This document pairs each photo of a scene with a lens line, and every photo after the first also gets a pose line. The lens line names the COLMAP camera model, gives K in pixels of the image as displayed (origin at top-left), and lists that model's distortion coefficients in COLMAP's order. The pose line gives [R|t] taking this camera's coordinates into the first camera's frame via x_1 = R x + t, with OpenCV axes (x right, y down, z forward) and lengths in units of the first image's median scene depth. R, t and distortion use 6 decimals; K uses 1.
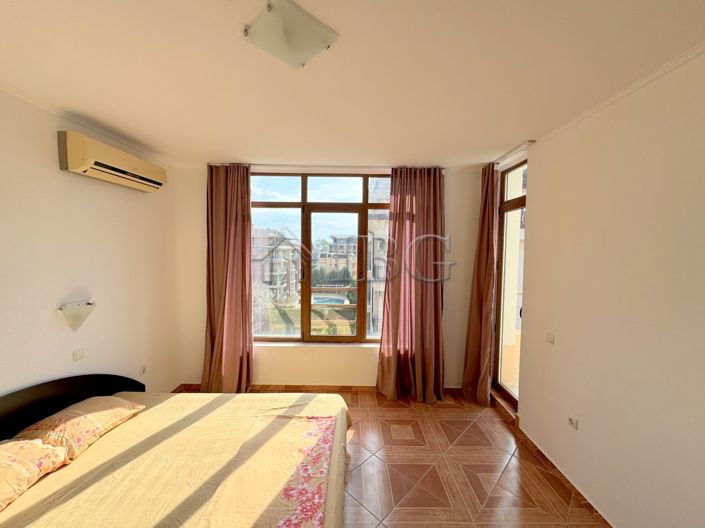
lens RADIAL K [[280.3, 0, 352.5], [0, 280.3, 264.0], [0, 0, 1]] dist [0.000324, 0.000192]
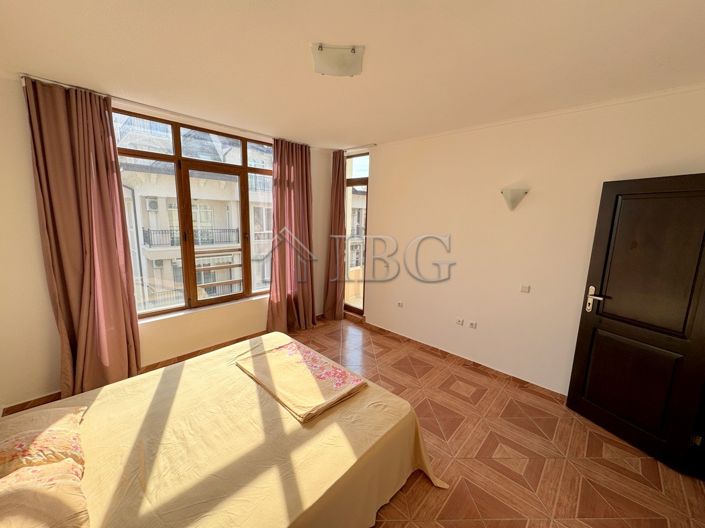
lens RADIAL K [[280.3, 0, 352.5], [0, 280.3, 264.0], [0, 0, 1]] dist [0.000324, 0.000192]
pose [[0.691997, -0.116662, 0.712411, -0.501208], [0.020473, 0.989630, 0.142172, 0.003505], [-0.721610, -0.083797, 0.687210, -0.045059]]
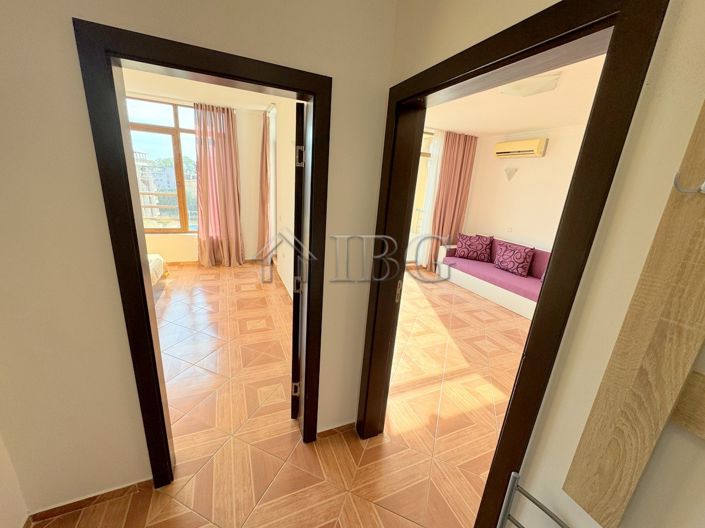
lens RADIAL K [[280.3, 0, 352.5], [0, 280.3, 264.0], [0, 0, 1]] dist [0.000324, 0.000192]
pose [[0.917141, -0.055980, 0.394612, 0.266271], [-0.043532, 0.970094, 0.238795, 0.060944], [-0.396178, -0.236187, 0.887276, -0.706989]]
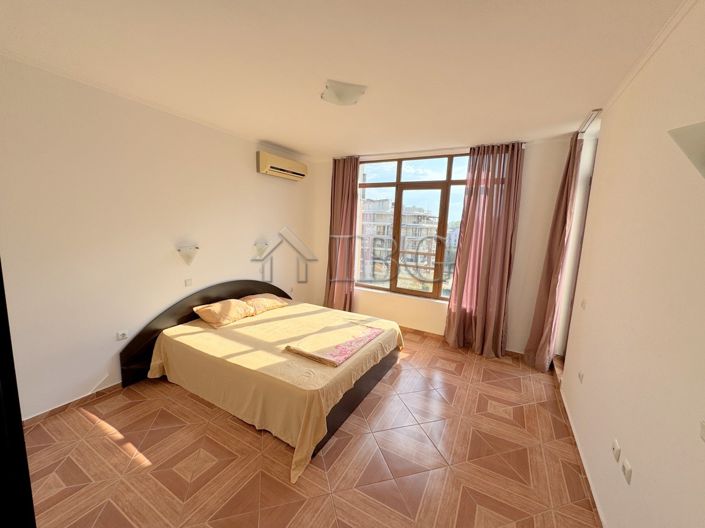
lens RADIAL K [[280.3, 0, 352.5], [0, 280.3, 264.0], [0, 0, 1]] dist [0.000324, 0.000192]
pose [[0.872439, 0.093581, -0.479680, 0.310381], [-0.057077, 0.994290, 0.090165, 0.048006], [0.485378, -0.051284, 0.872799, -0.236883]]
